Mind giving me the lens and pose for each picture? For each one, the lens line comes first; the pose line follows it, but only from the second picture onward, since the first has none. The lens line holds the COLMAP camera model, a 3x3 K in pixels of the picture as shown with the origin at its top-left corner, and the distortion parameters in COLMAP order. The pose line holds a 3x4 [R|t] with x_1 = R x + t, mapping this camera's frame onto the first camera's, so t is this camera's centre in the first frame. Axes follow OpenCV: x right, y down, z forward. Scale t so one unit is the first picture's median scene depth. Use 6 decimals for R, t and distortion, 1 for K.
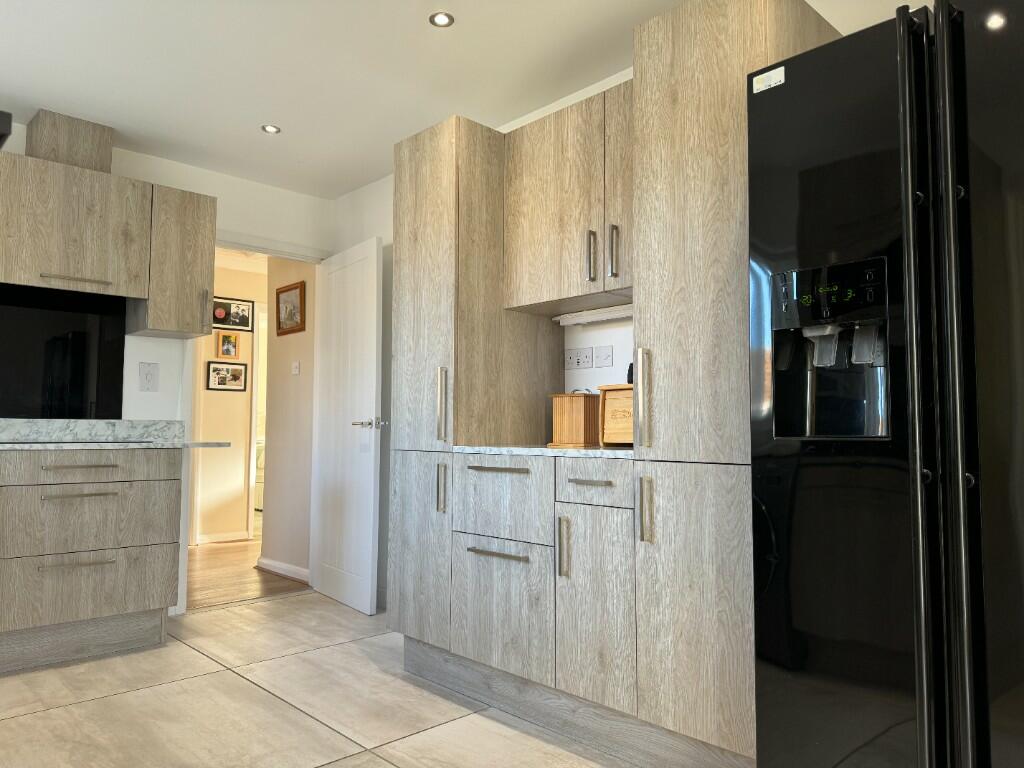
lens RADIAL K [[720.1, 0, 509.2], [0, 720.1, 387.8], [0, 0, 1]] dist [0.090361, -0.095872]
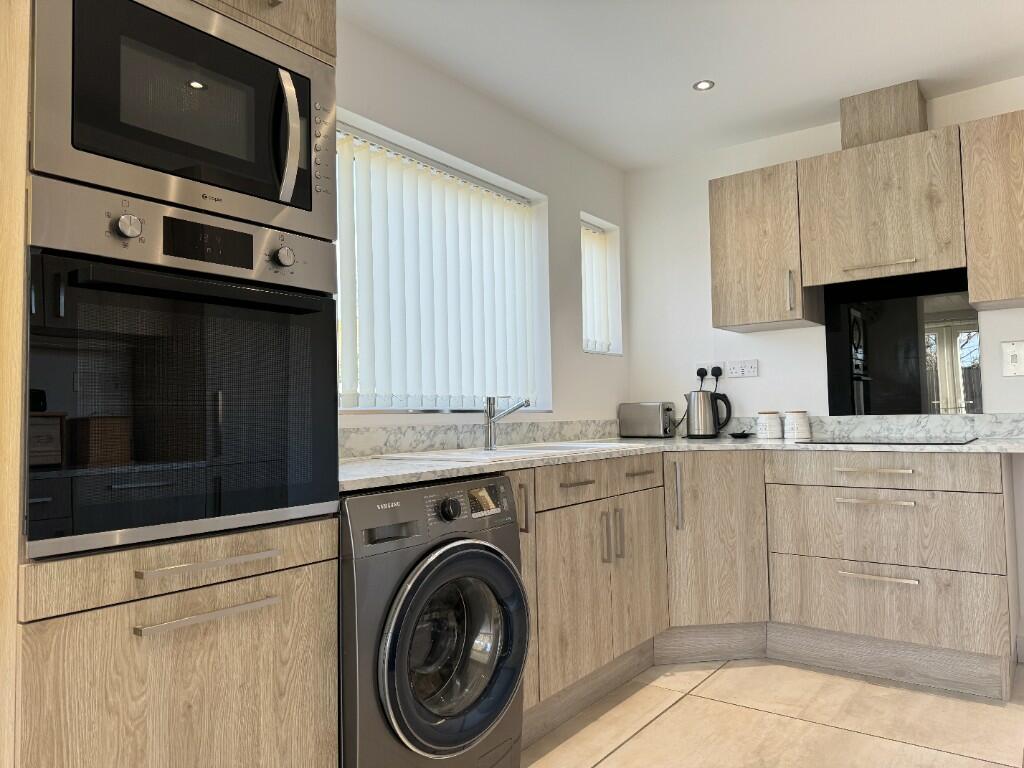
lens RADIAL K [[720.1, 0, 509.2], [0, 720.1, 387.8], [0, 0, 1]] dist [0.090361, -0.095872]
pose [[0.176027, -0.045244, -0.983345, 0.230496], [0.079811, 0.996310, -0.031553, -0.002522], [0.981145, -0.072927, 0.178989, 0.377475]]
